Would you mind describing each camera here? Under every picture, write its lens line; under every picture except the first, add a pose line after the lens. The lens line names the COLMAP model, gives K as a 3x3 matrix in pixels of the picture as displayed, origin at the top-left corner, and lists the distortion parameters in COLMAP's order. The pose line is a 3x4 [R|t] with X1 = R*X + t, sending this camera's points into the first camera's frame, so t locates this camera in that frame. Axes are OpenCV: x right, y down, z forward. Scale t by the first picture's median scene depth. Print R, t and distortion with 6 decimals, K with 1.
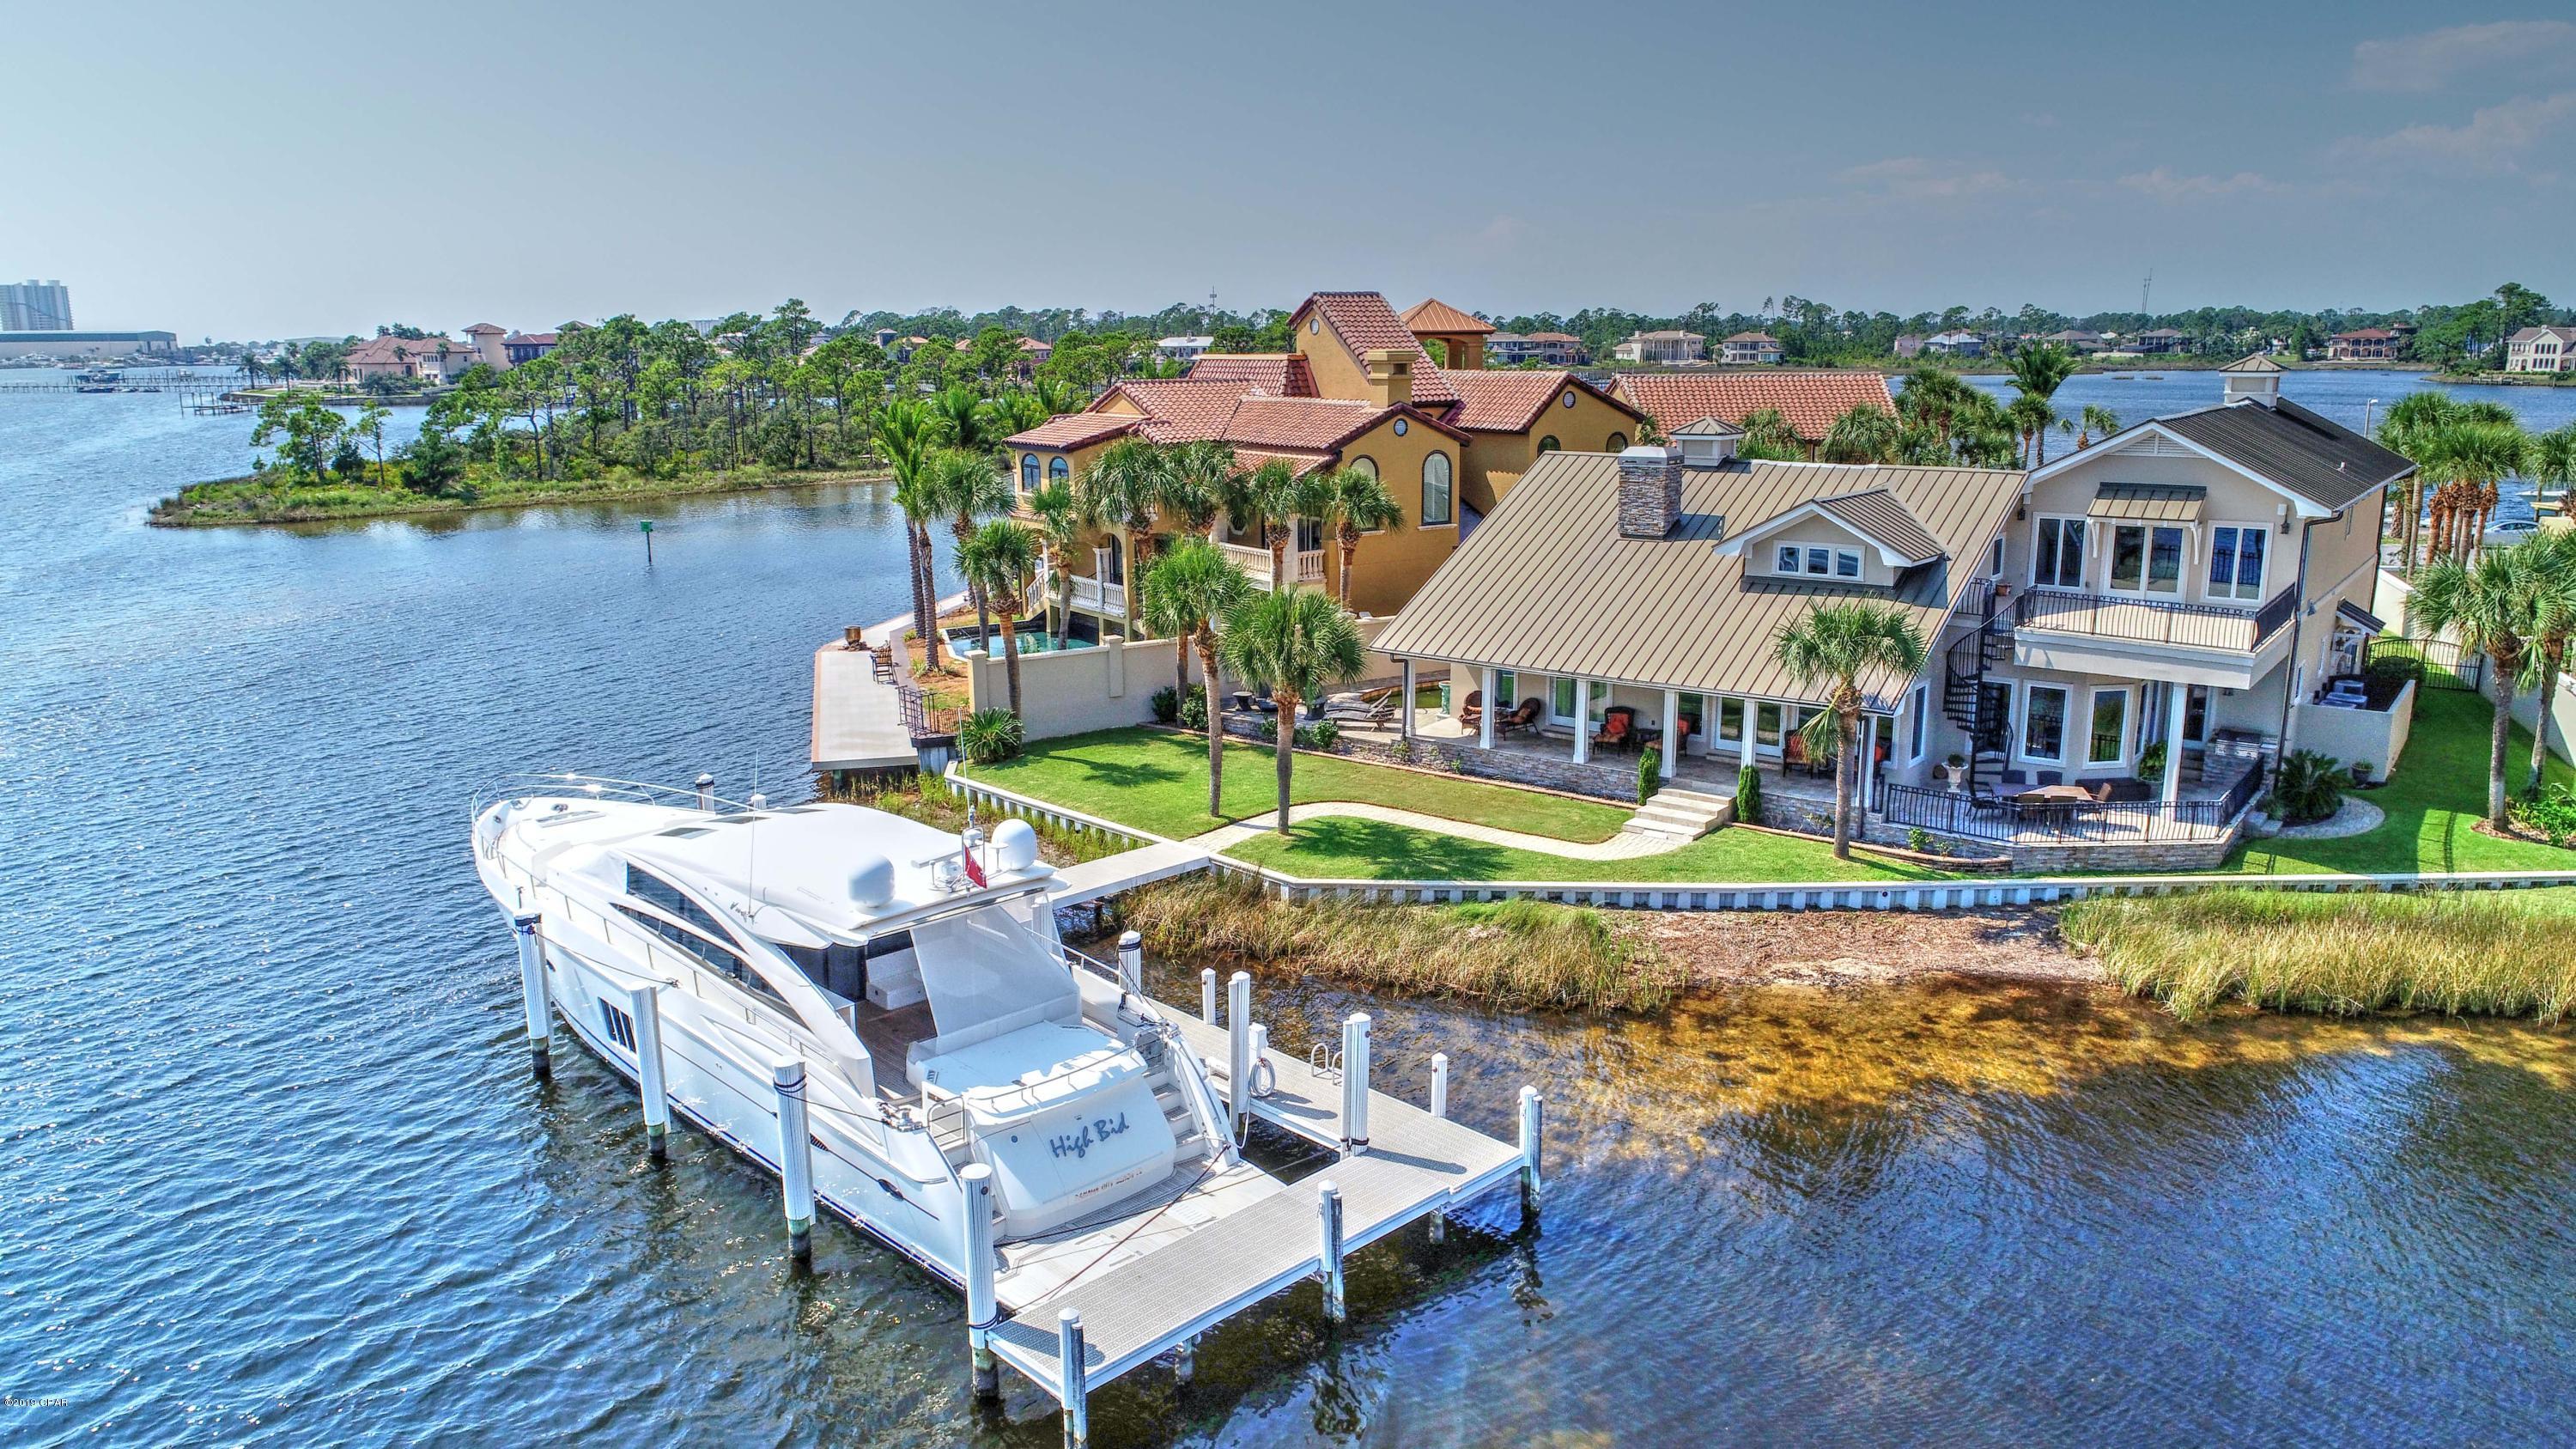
lens RADIAL K [[1741.7, 0, 1288.0], [0, 1741.7, 724.5], [0, 0, 1]] dist [-0.000194, -0.000165]
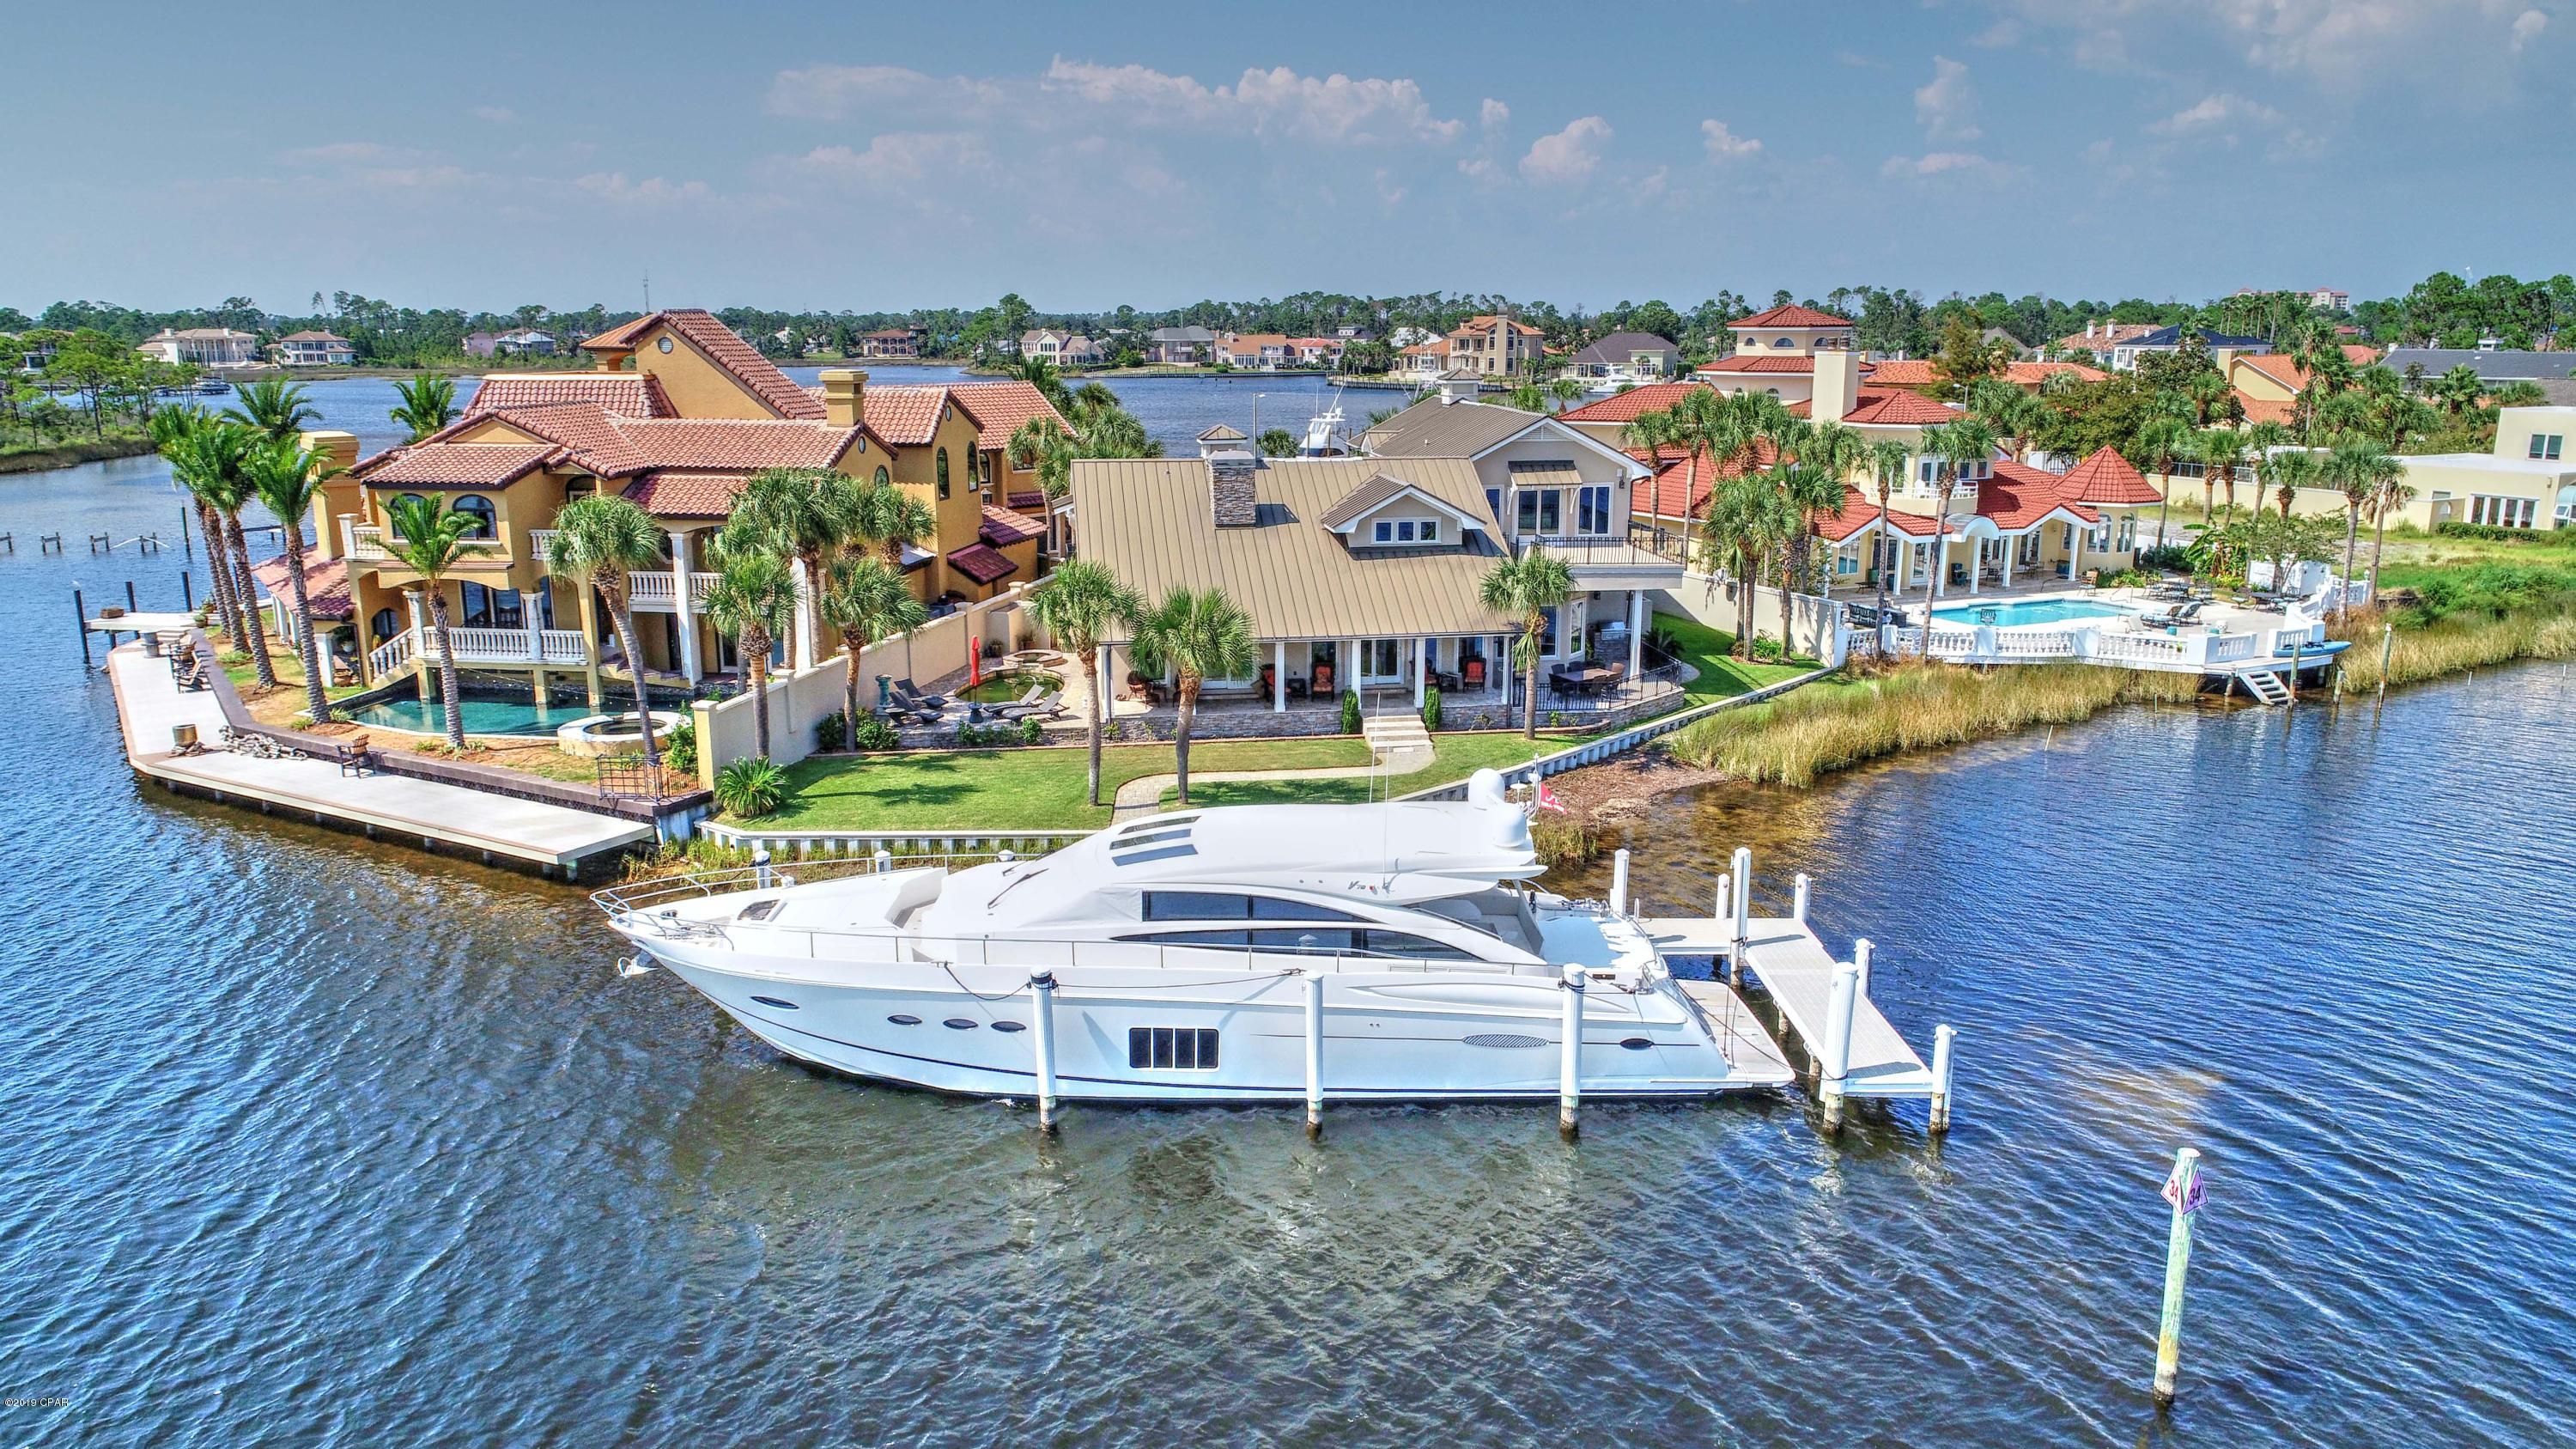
lens RADIAL K [[1733.6, 0, 1277.7], [0, 1733.6, 752.6], [0, 0, 1]] dist [-0.000300, -0.001225]
pose [[0.698128, -0.165364, 0.696615, -0.723532], [0.152773, 0.984960, 0.080707, -0.050986], [-0.699484, 0.050080, 0.712891, 0.146619]]
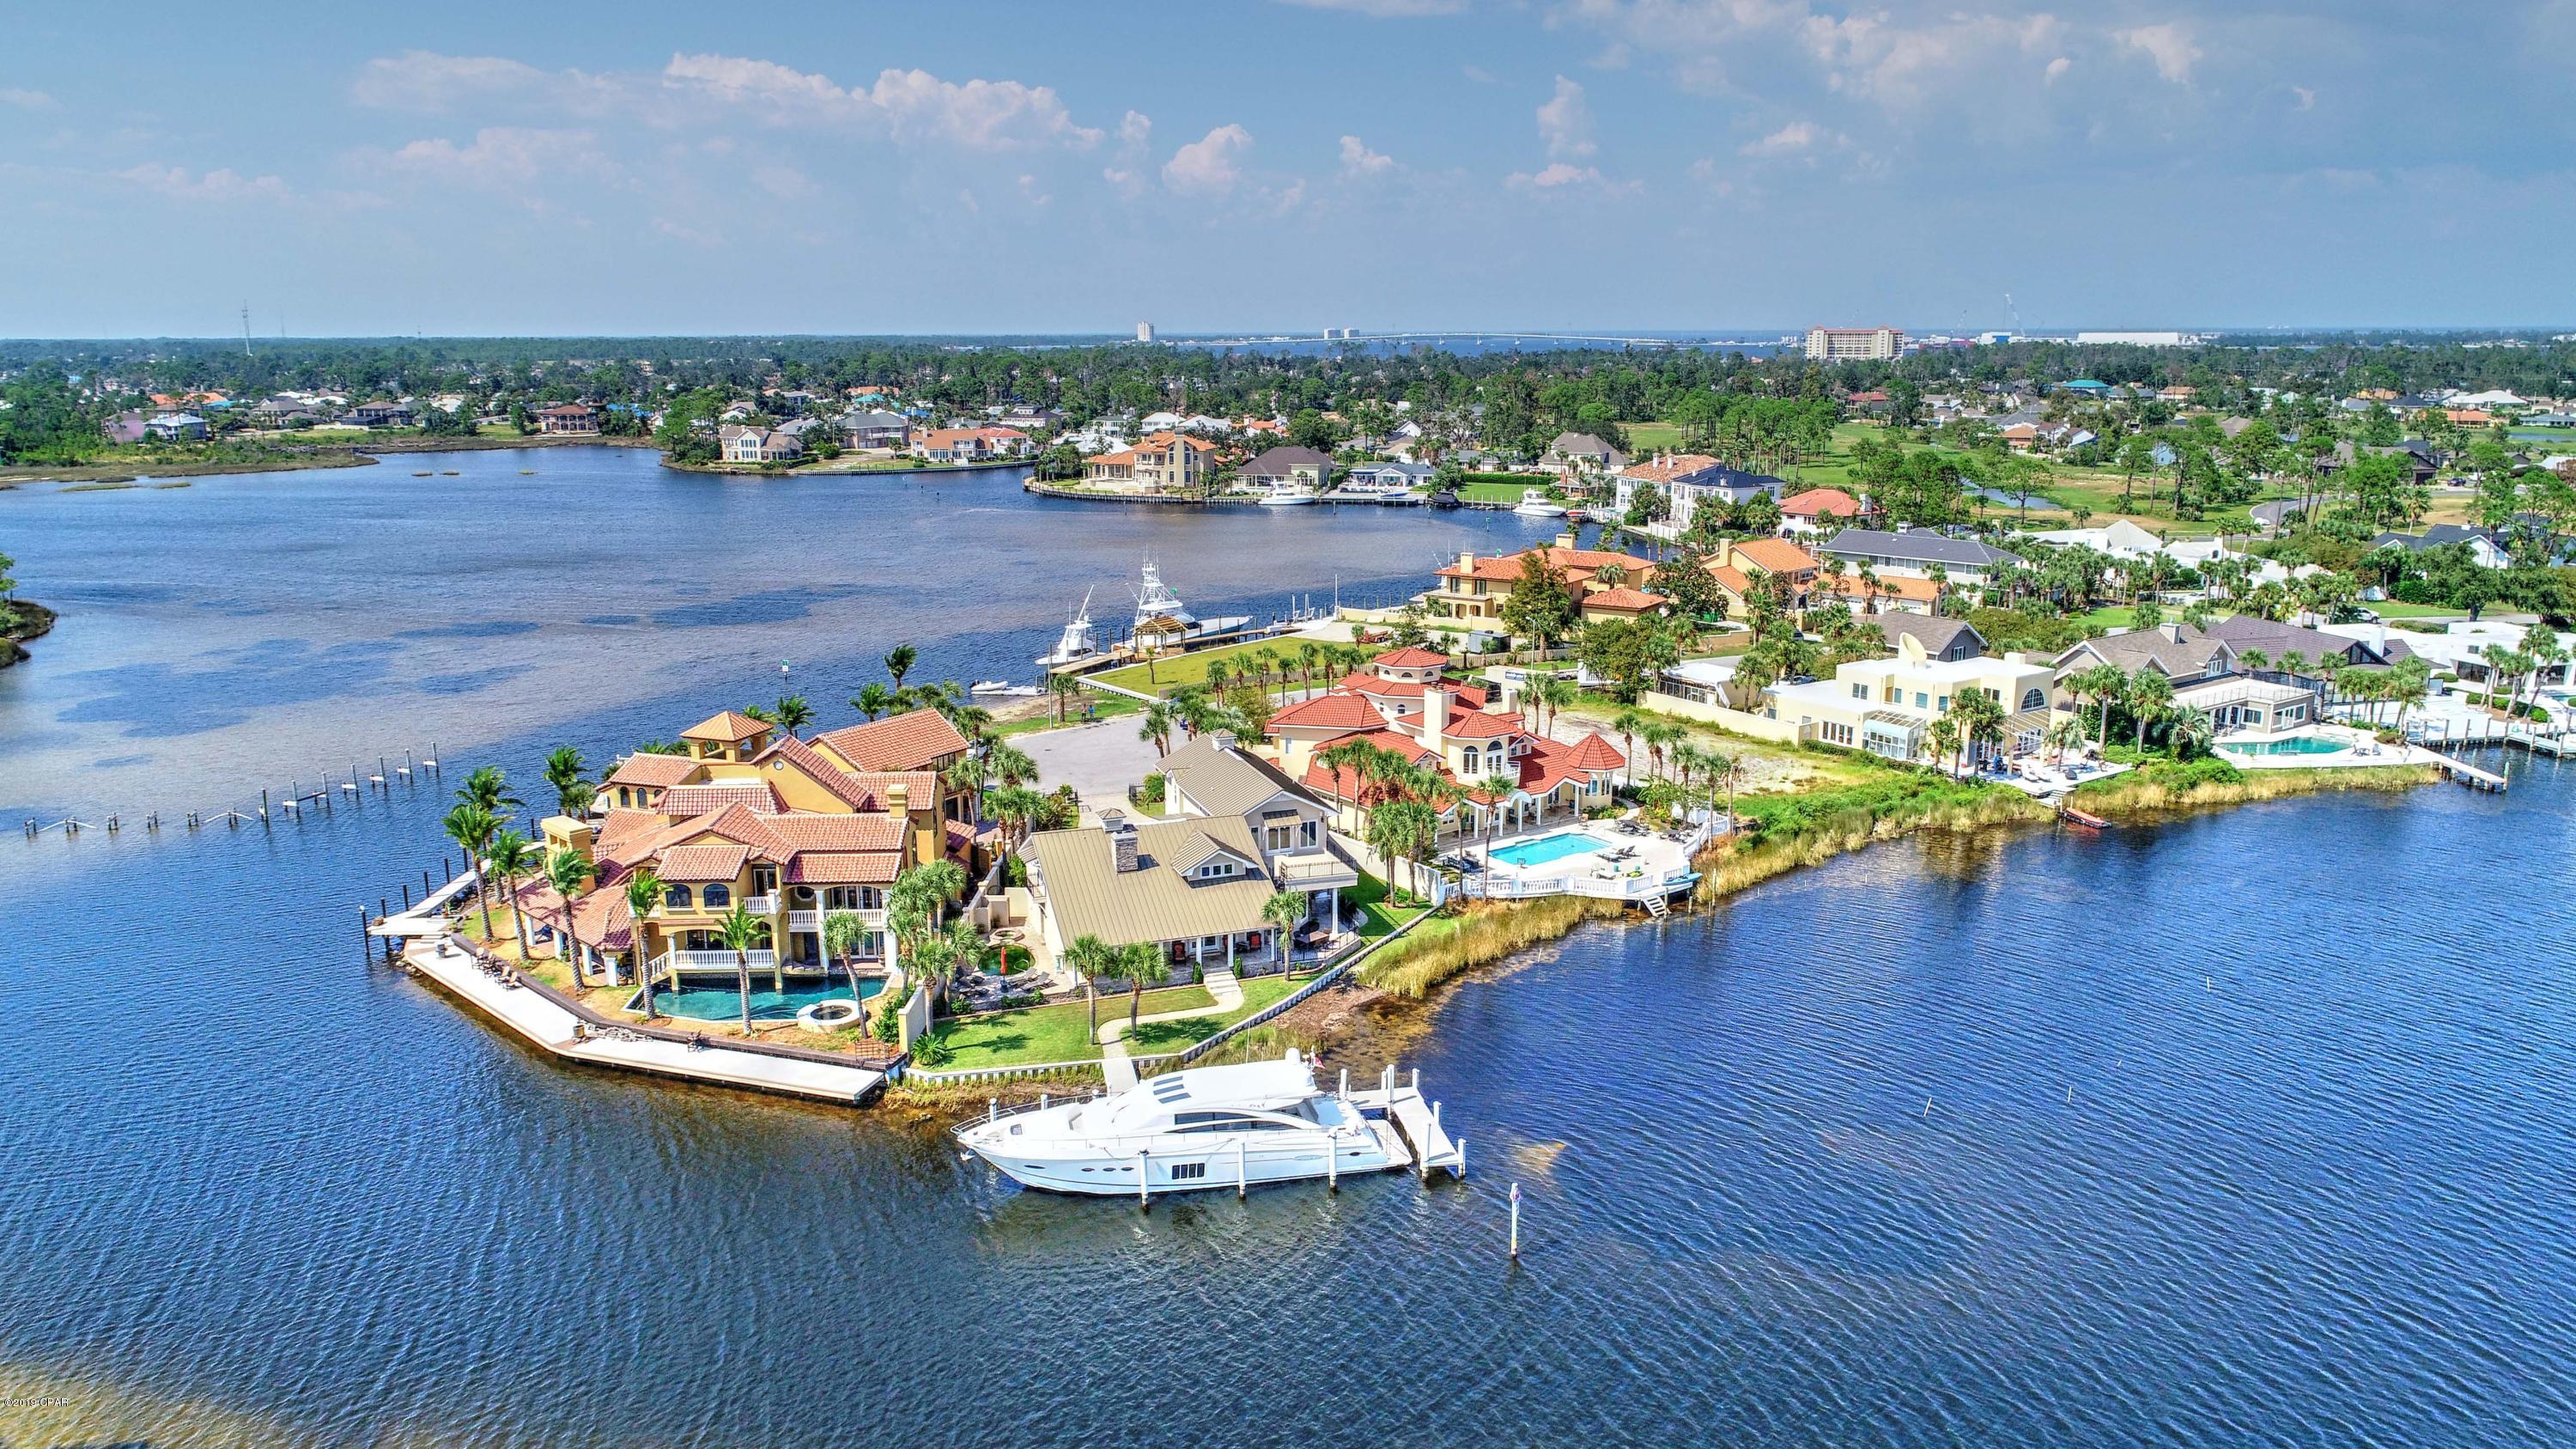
lens RADIAL K [[1741.7, 0, 1288.0], [0, 1741.7, 724.5], [0, 0, 1]] dist [-0.000194, -0.000165]
pose [[0.541140, -0.175377, 0.822442, -1.733828], [0.178563, 0.979673, 0.091416, -0.529544], [-0.821756, 0.097389, 0.561456, -0.542820]]
